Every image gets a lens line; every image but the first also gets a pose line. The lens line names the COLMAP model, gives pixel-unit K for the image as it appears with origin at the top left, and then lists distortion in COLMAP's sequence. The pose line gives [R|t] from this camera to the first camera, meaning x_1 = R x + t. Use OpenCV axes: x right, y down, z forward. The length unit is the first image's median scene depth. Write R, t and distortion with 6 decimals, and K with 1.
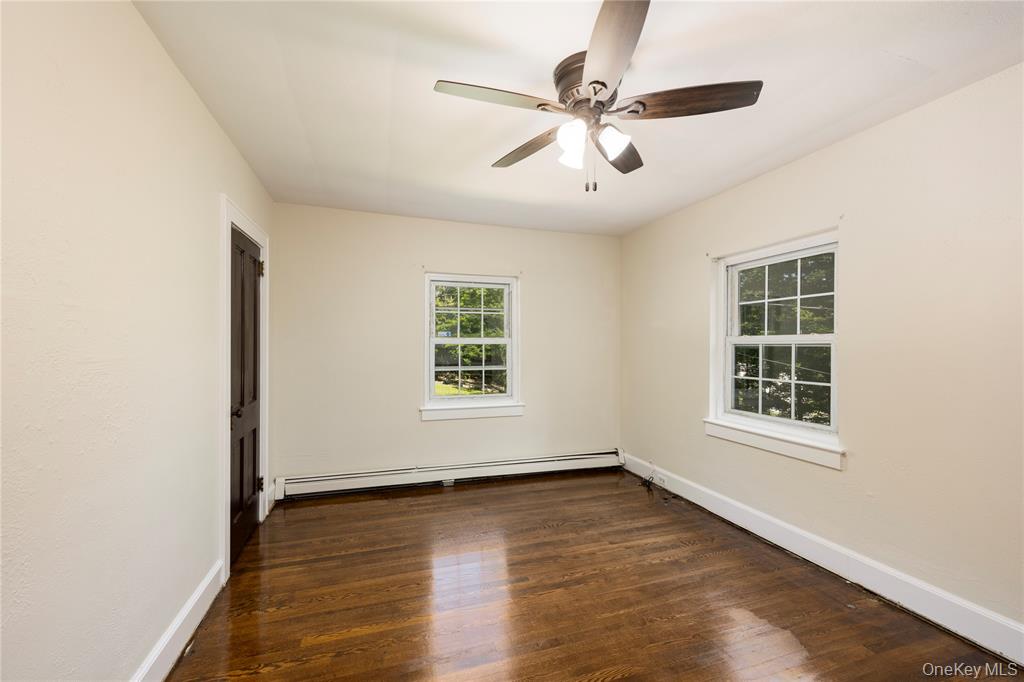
lens RADIAL K [[411.7, 0, 503.3], [0, 411.7, 339.5], [0, 0, 1]] dist [-0.000756, -0.000083]
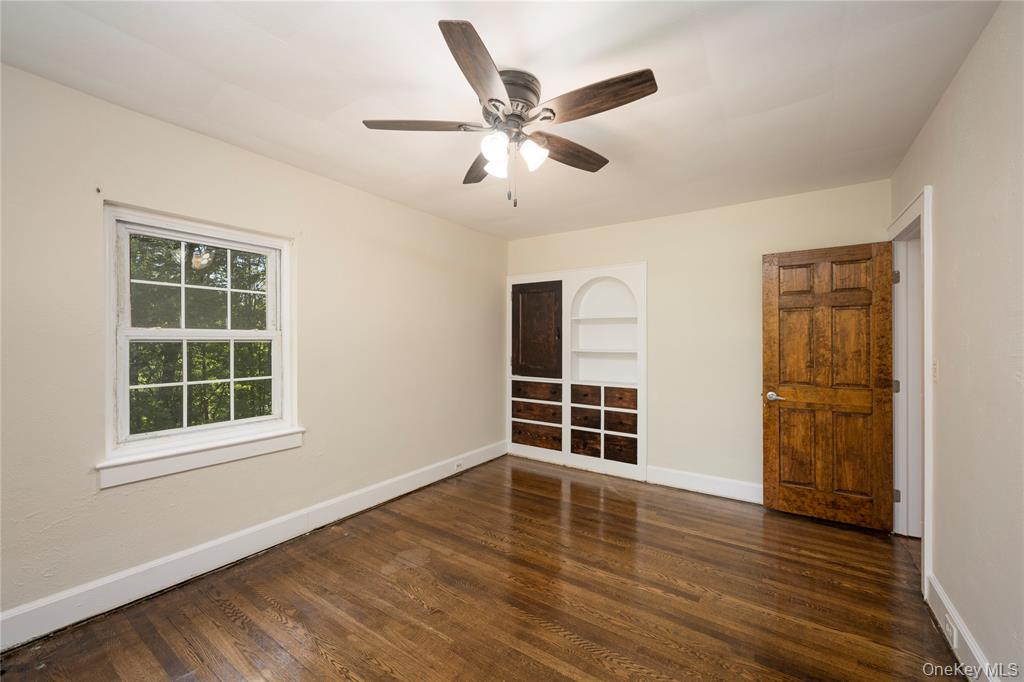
lens RADIAL K [[411.7, 0, 511.1], [0, 411.7, 336.3], [0, 0, 1]] dist [-0.000756, -0.000083]
pose [[-0.617080, 0.001298, 0.786899, -0.426350], [-0.014868, 0.999801, -0.013309, 0.006754], [-0.786760, -0.019912, -0.616938, 1.097463]]
